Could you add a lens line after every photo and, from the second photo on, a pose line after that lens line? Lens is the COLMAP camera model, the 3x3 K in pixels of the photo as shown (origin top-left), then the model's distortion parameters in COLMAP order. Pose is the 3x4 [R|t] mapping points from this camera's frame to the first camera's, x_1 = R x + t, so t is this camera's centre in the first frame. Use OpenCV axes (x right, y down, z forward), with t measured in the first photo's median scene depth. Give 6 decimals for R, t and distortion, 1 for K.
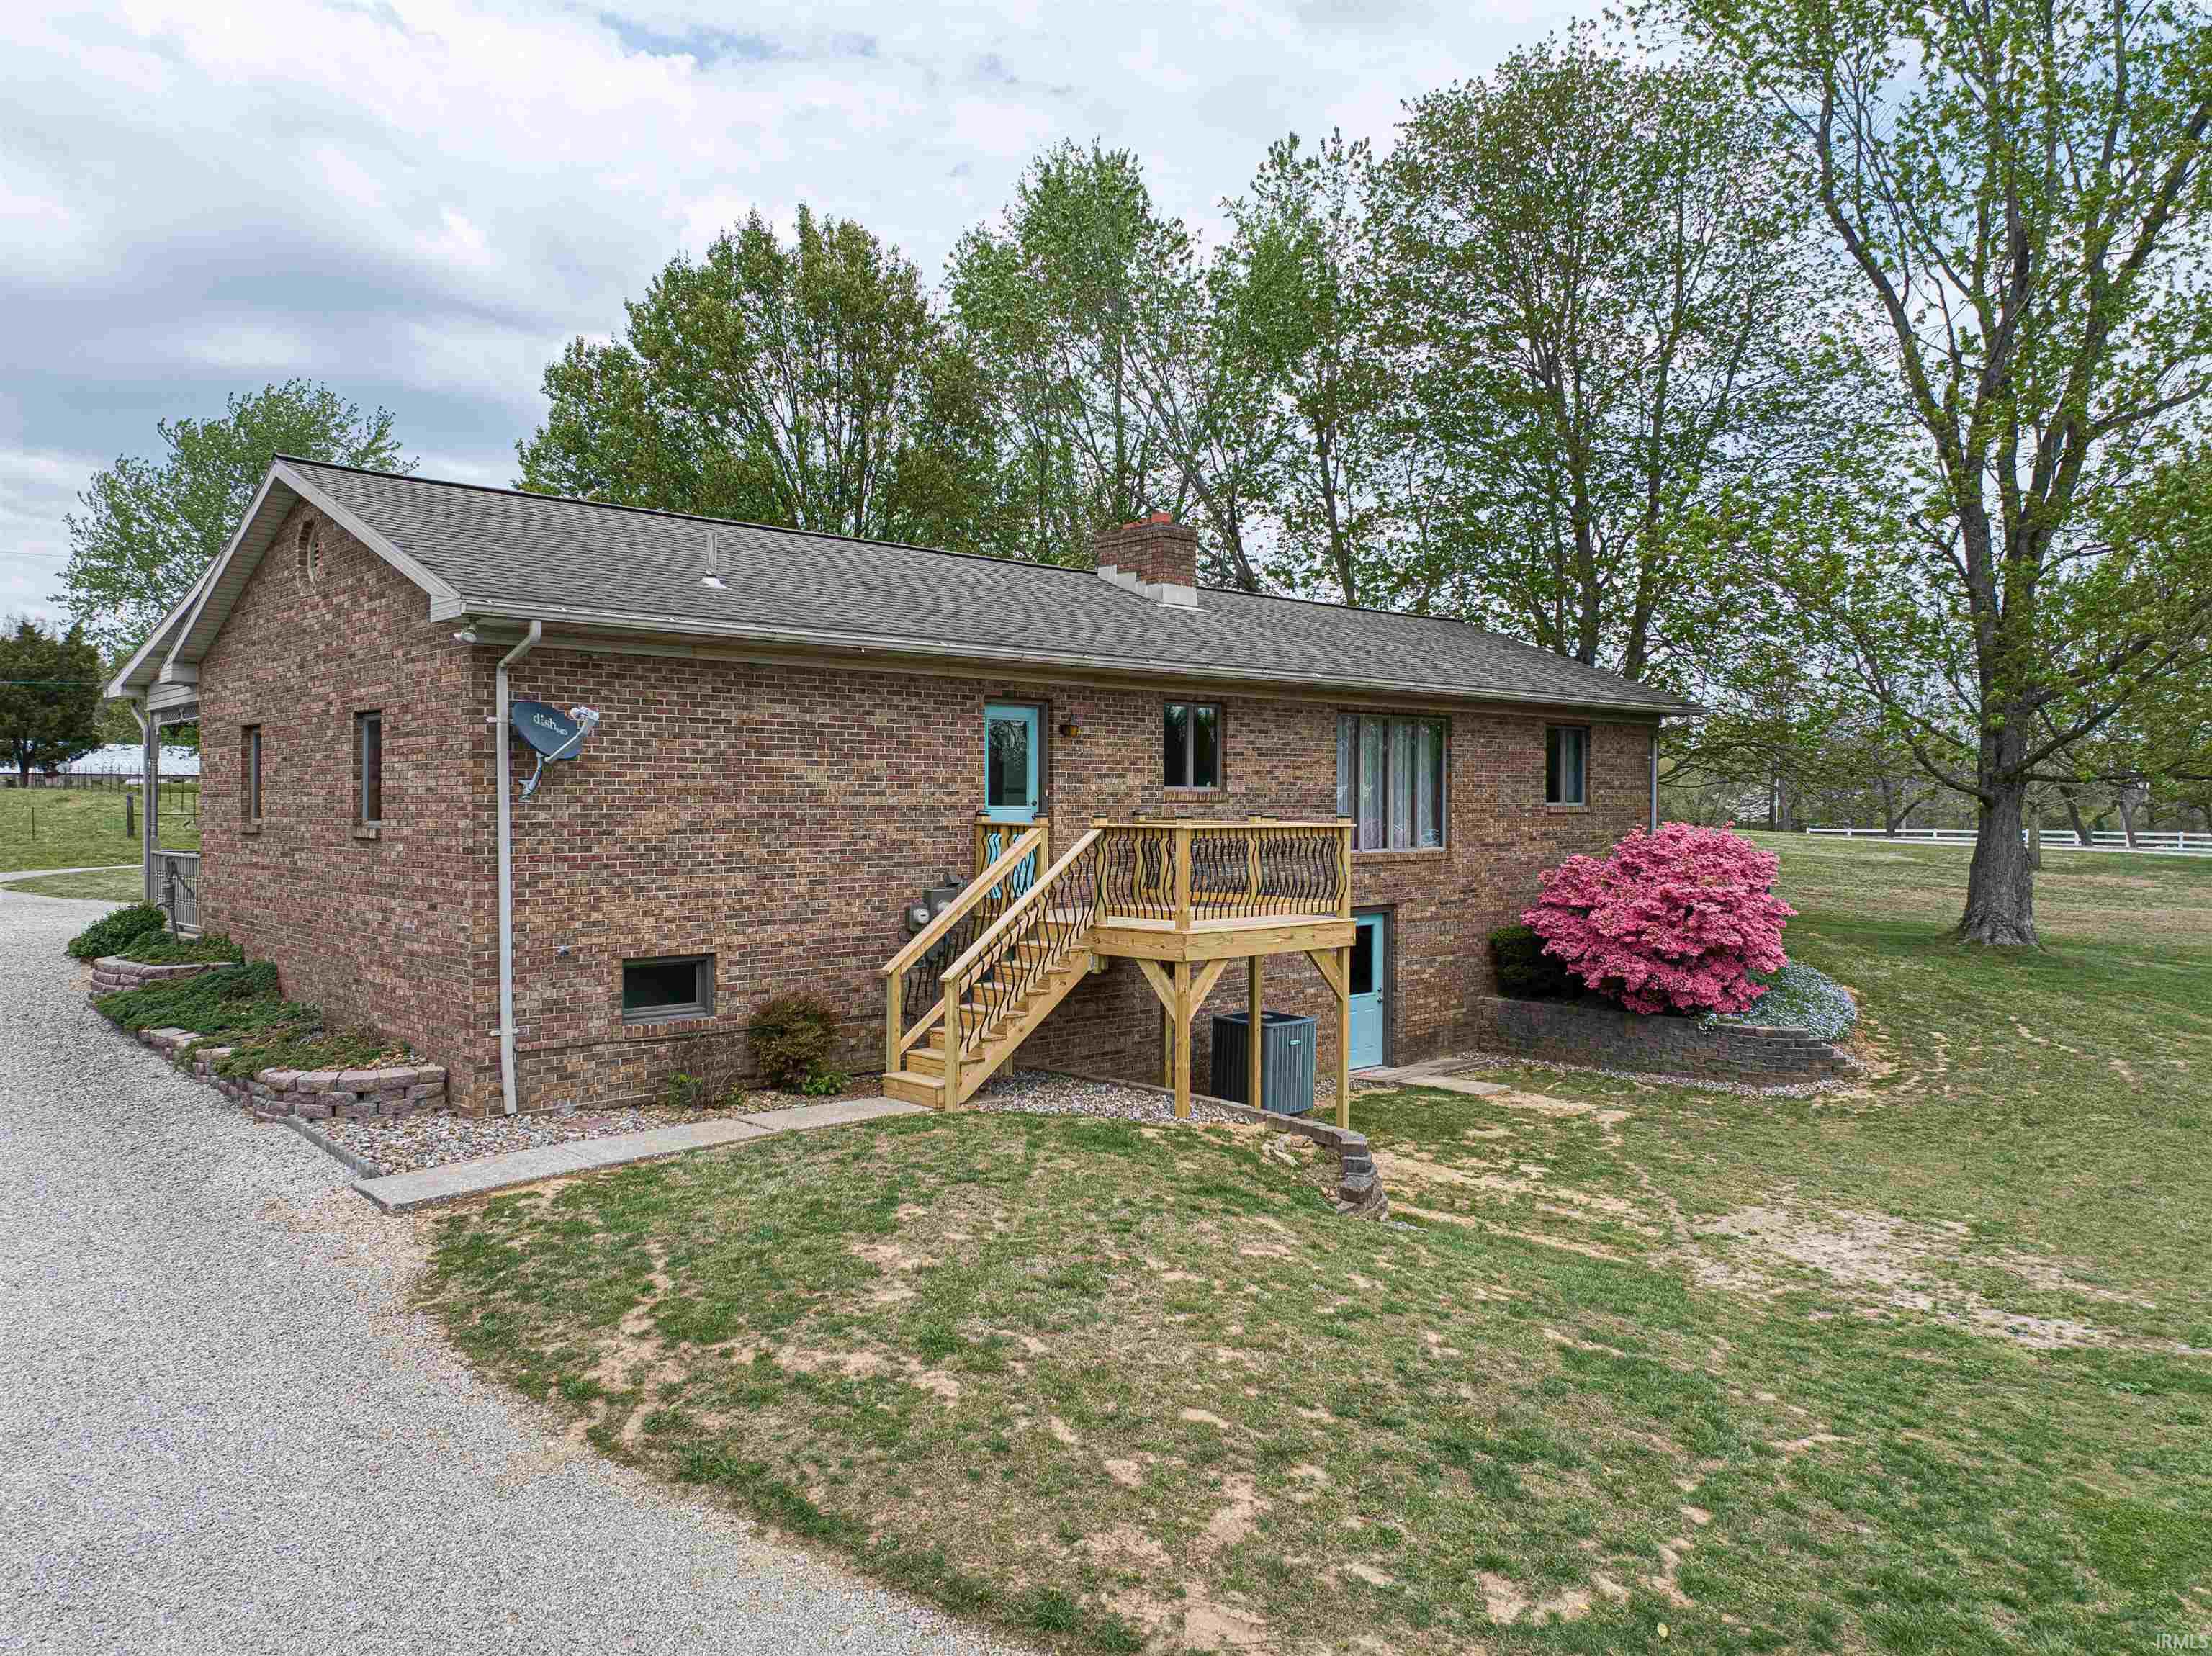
lens RADIAL K [[1583.9, 0, 1113.1], [0, 1583.9, 823.0], [0, 0, 1]] dist [-0.004225, -0.006563]
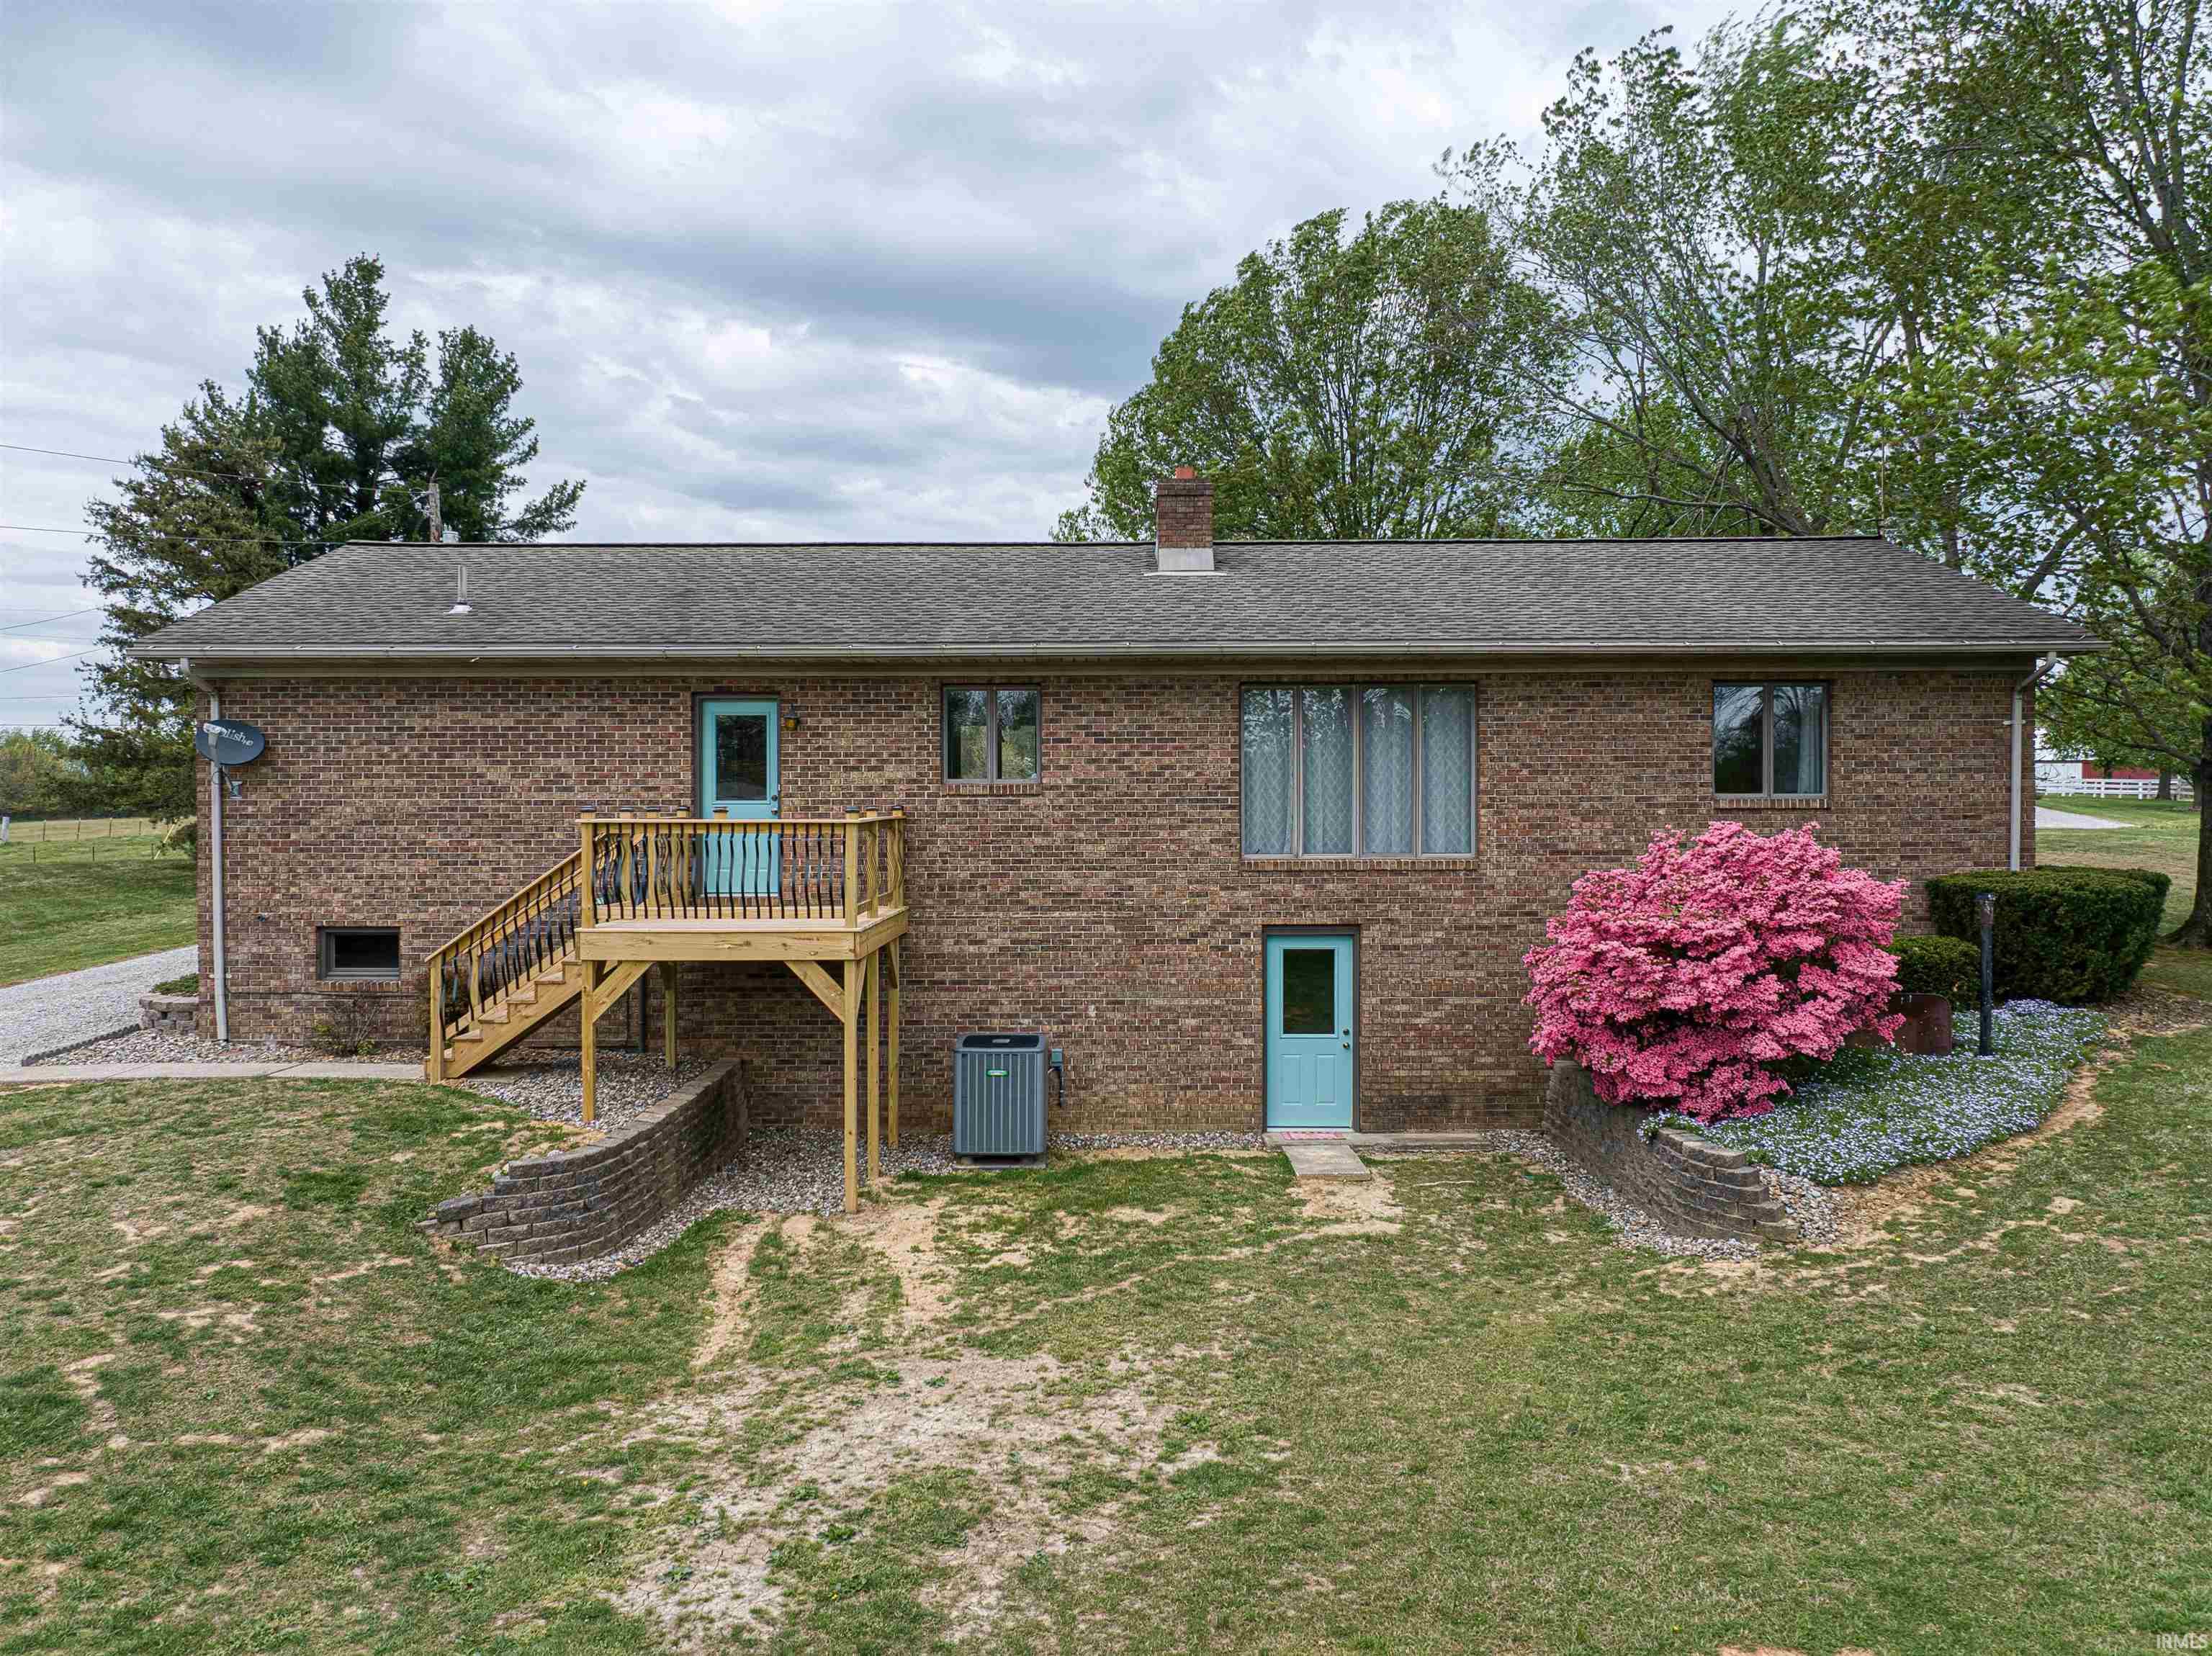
lens RADIAL K [[1583.9, 0, 1113.1], [0, 1583.9, 823.0], [0, 0, 1]] dist [-0.004225, -0.006563]
pose [[0.716996, 0.001661, -0.697075, 0.970864], [-0.006132, 0.999973, -0.003925, 0.006875], [0.697050, 0.007089, 0.716987, 0.542518]]
